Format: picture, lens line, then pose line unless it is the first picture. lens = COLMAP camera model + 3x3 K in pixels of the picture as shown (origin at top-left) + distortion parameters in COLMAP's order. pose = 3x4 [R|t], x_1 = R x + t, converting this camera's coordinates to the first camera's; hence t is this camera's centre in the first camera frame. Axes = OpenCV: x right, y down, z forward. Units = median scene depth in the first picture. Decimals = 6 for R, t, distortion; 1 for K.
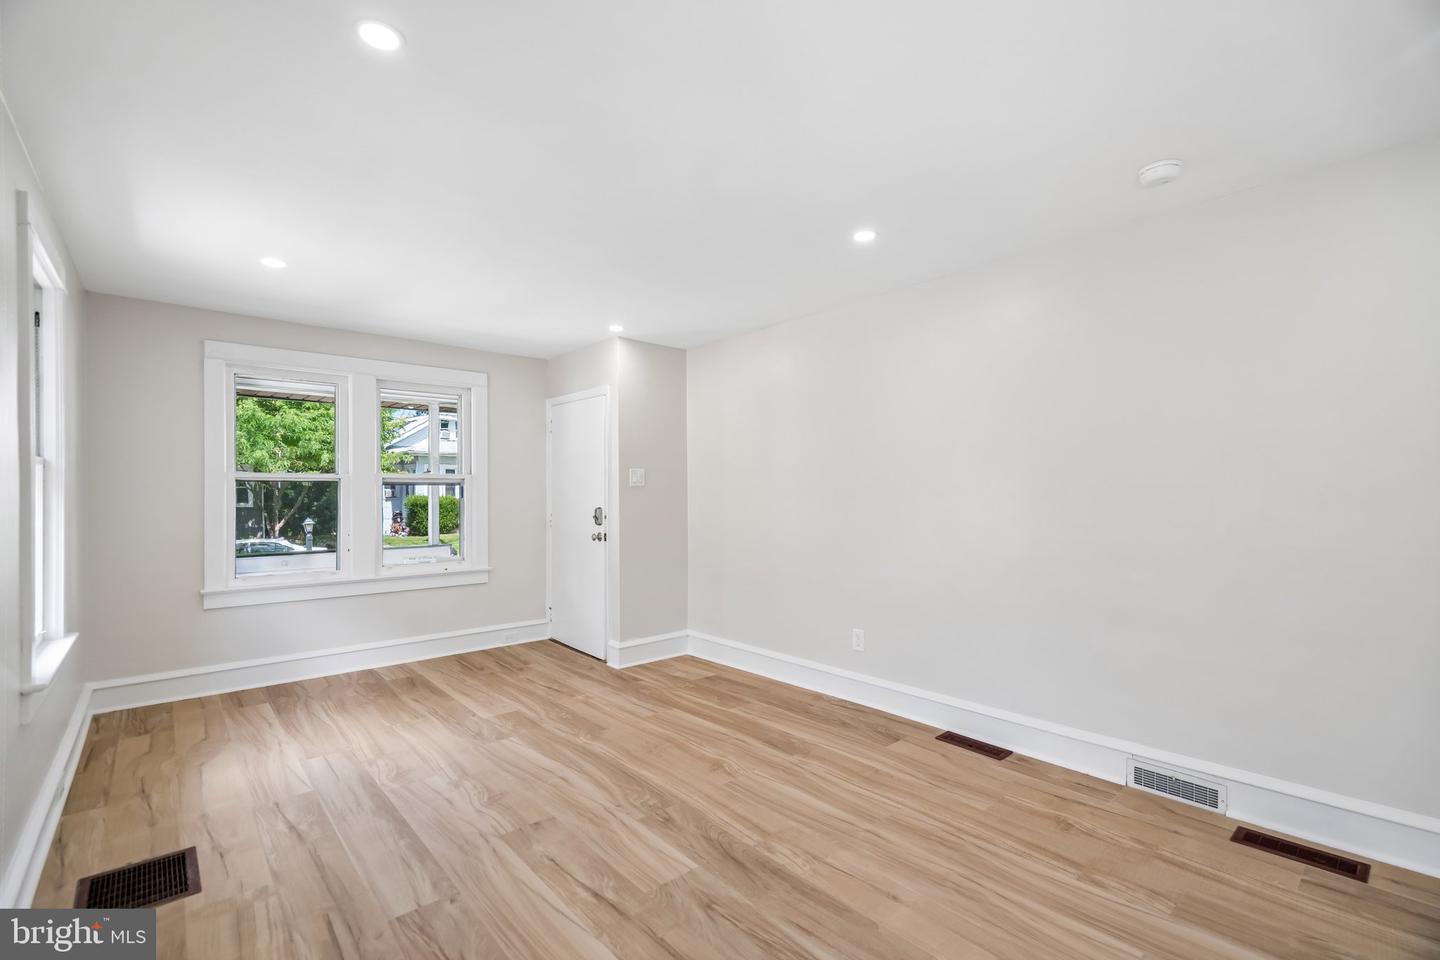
lens RADIAL K [[629.4, 0, 713.8], [0, 629.4, 495.3], [0, 0, 1]] dist [-0.003560, 0.001352]
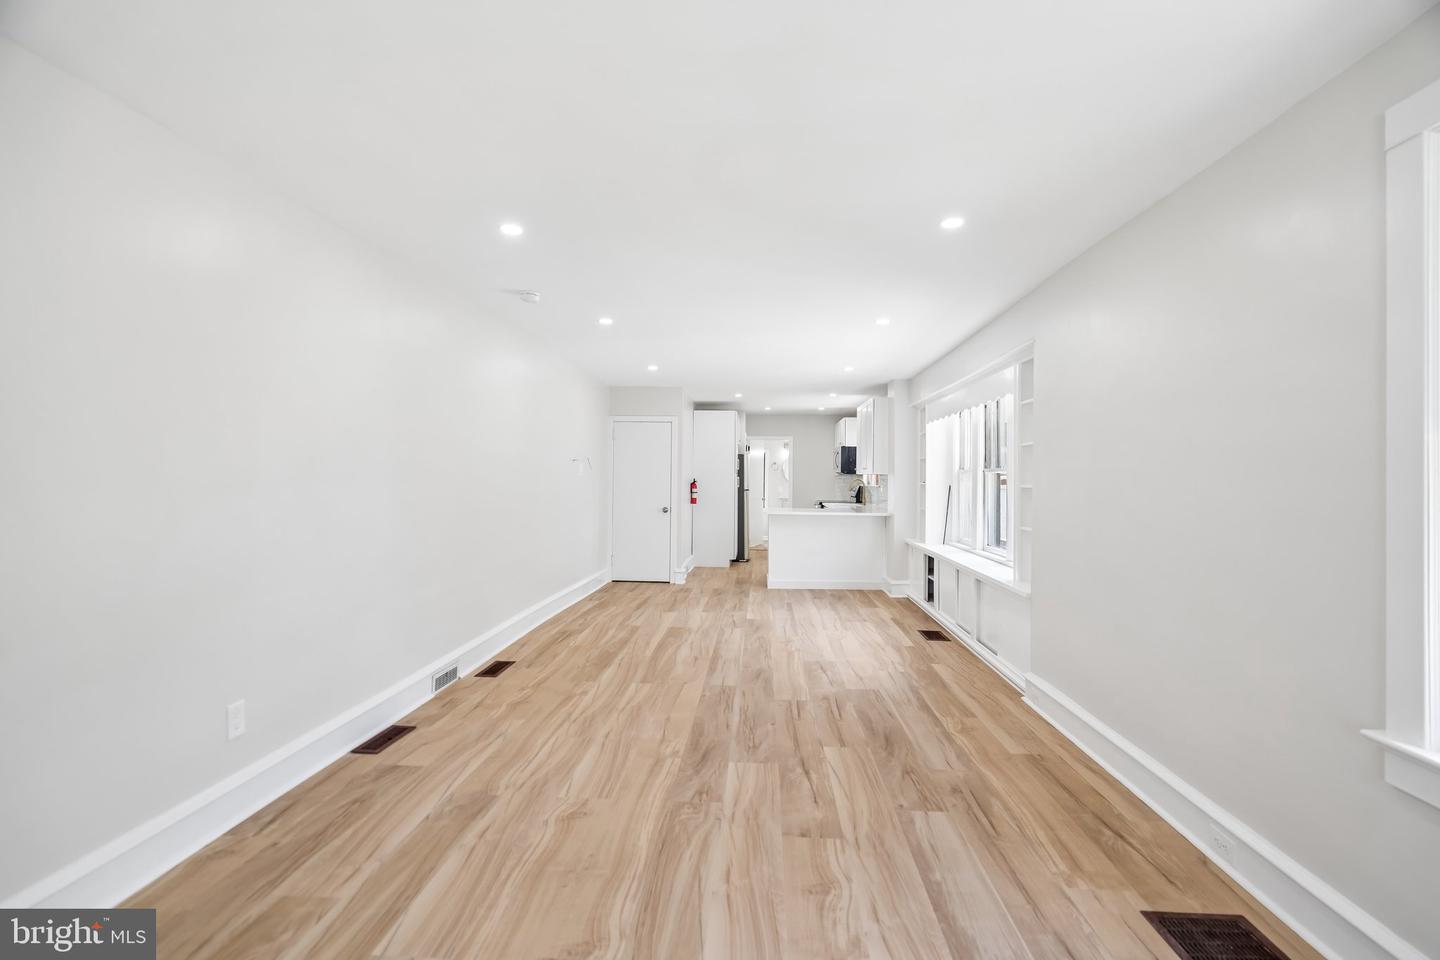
lens RADIAL K [[649.8, 0, 716.9], [0, 649.8, 474.0], [0, 0, 1]] dist [-0.003918, 0.001000]
pose [[-0.700895, 0.002076, 0.713261, -0.807707], [-0.003515, 0.999974, -0.006364, -0.011825], [-0.713256, -0.006967, -0.700869, 1.620677]]
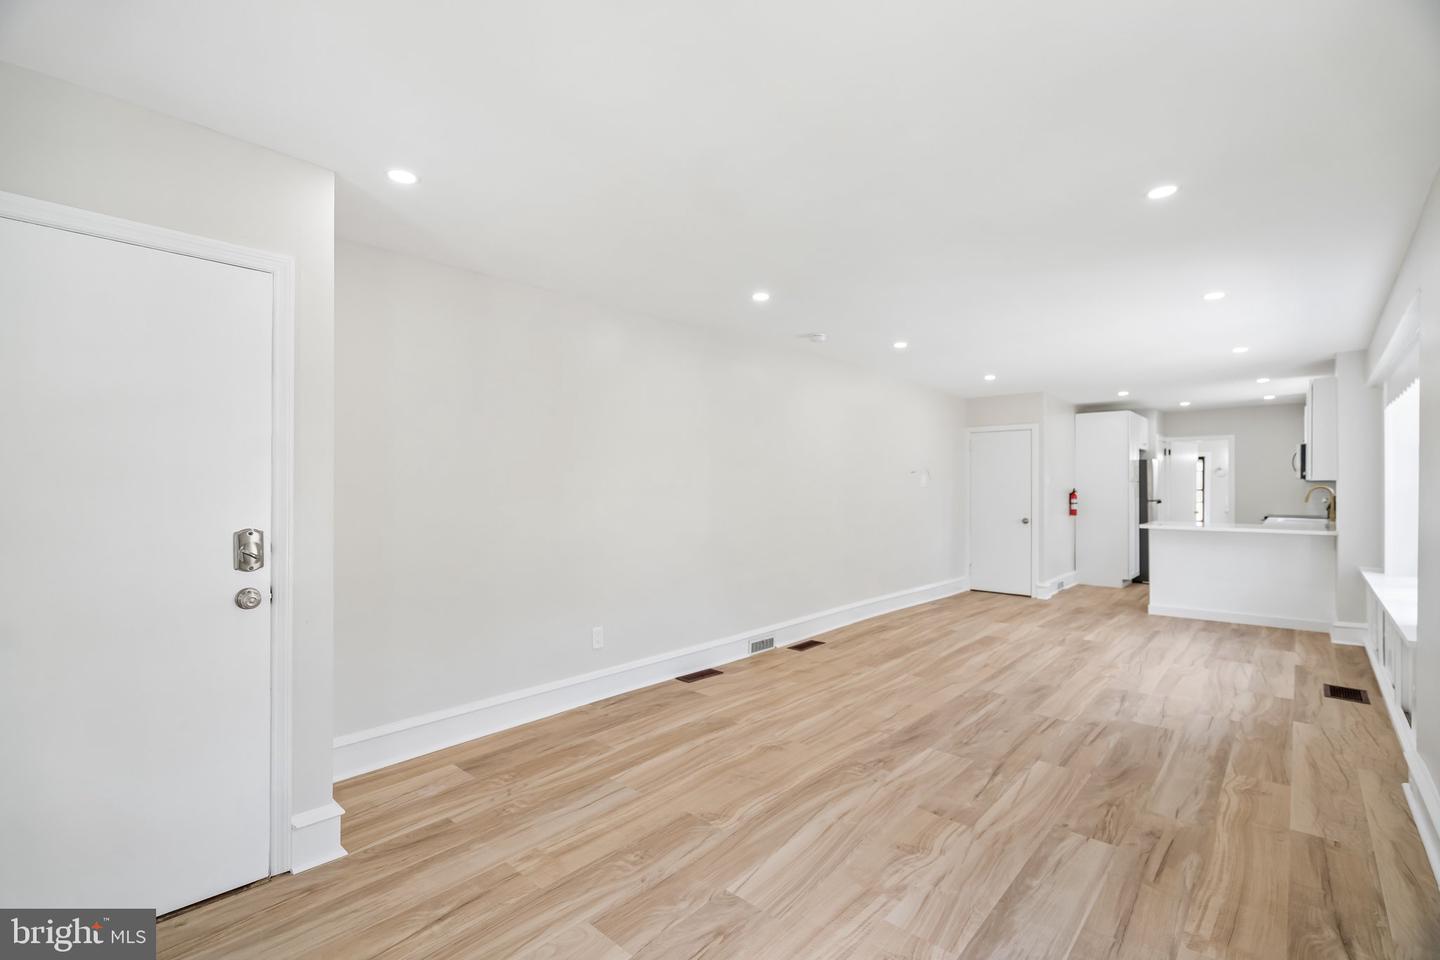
lens RADIAL K [[629.4, 0, 713.8], [0, 629.4, 495.3], [0, 0, 1]] dist [-0.003560, 0.001352]
pose [[-0.097422, -0.007234, 0.995217, -1.156463], [0.005565, 0.999954, 0.007813, -0.008180], [-0.995228, 0.006299, -0.097377, 1.330171]]
